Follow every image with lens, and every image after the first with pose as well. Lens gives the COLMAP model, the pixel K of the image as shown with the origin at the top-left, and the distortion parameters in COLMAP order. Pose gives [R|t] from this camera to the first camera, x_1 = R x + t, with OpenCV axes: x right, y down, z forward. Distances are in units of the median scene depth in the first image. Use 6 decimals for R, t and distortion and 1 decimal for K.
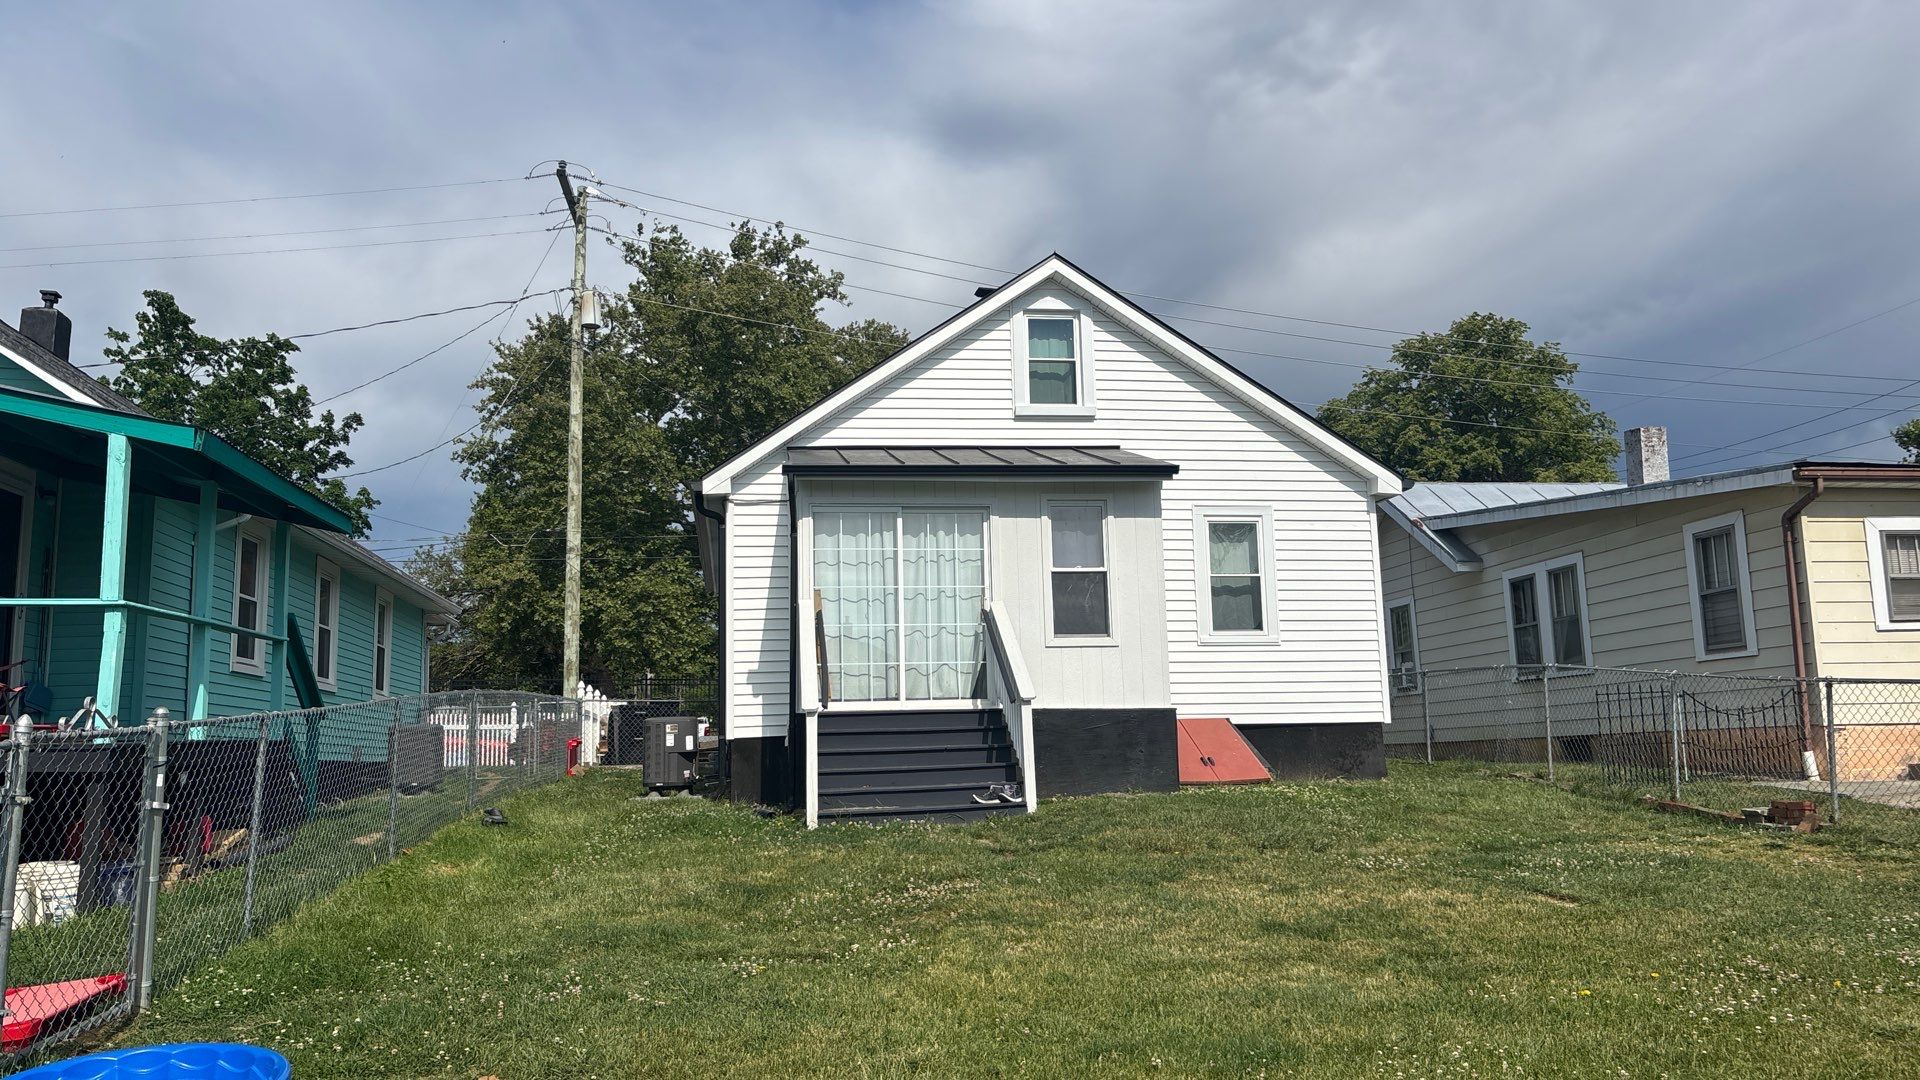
lens RADIAL K [[1525.7, 0, 1050.0], [0, 1525.7, 539.5], [0, 0, 1]] dist [0.105790, -0.424372]
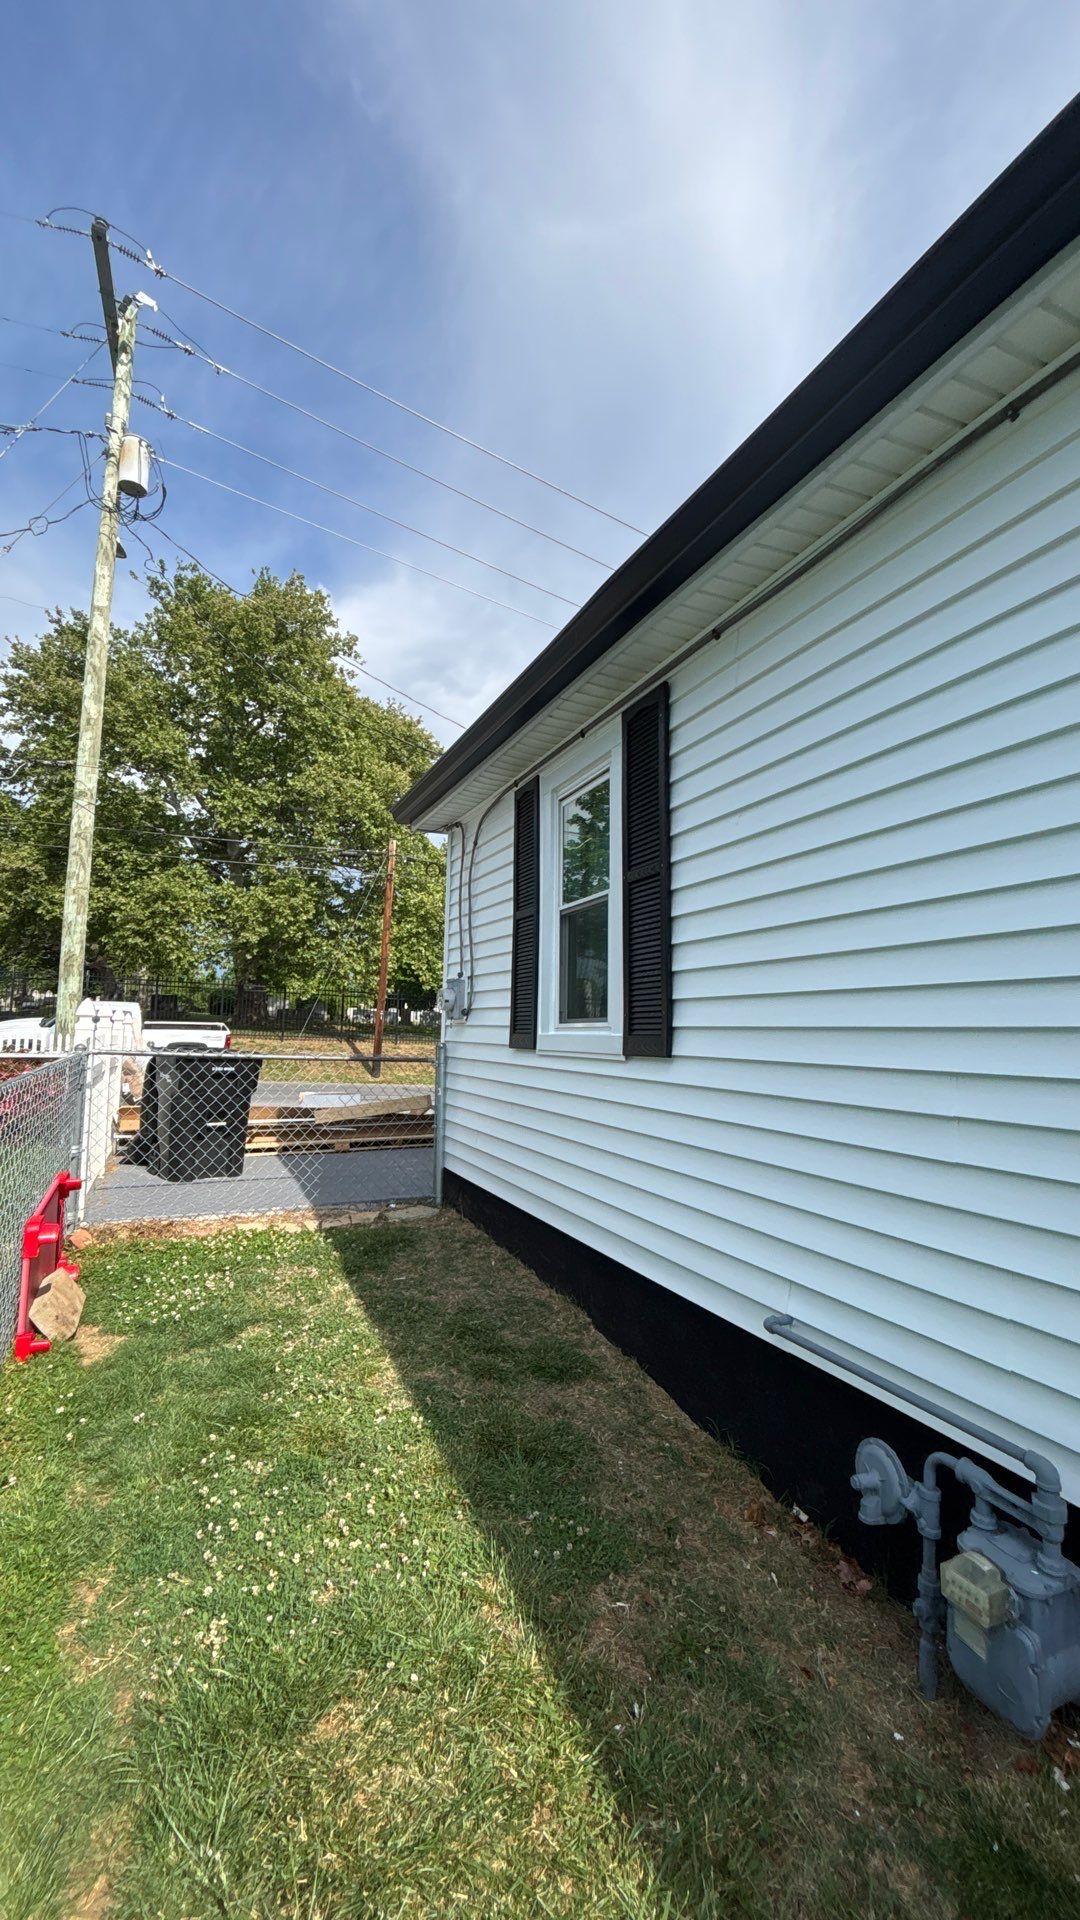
lens RADIAL K [[775.2, 0, 527.6], [0, 775.2, 968.9], [0, 0, 1]] dist [0.001095, 0.000027]
pose [[0.973572, 0.066232, 0.218565, -0.141939], [-0.079412, 0.995481, 0.052072, 0.038604], [-0.214128, -0.068052, 0.974432, 0.463506]]
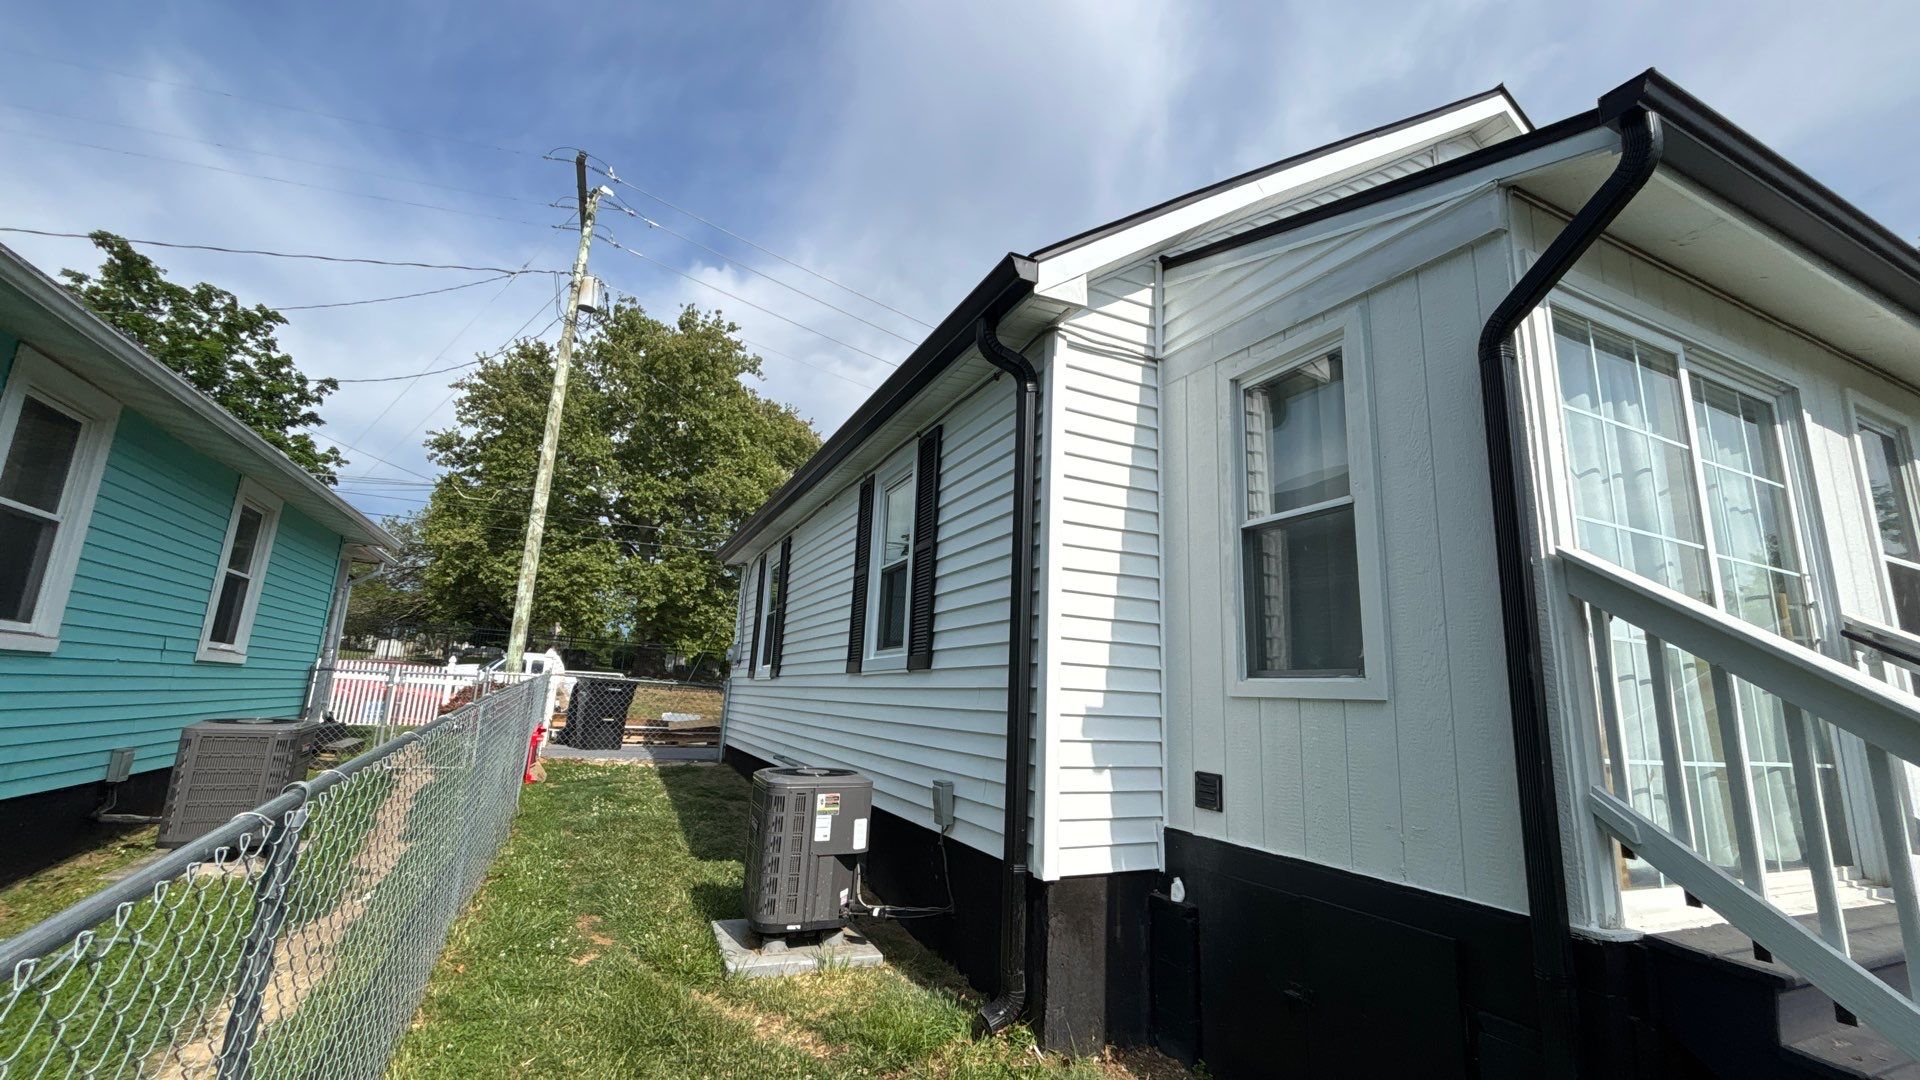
lens RADIAL K [[782.6, 0, 963.9], [0, 782.6, 533.8], [0, 0, 1]] dist [-0.001501, 0.000103]
pose [[0.964540, 0.128758, 0.230400, -0.117830], [-0.113527, 0.990449, -0.078240, 0.023431], [-0.238274, 0.049309, 0.969945, 0.323430]]
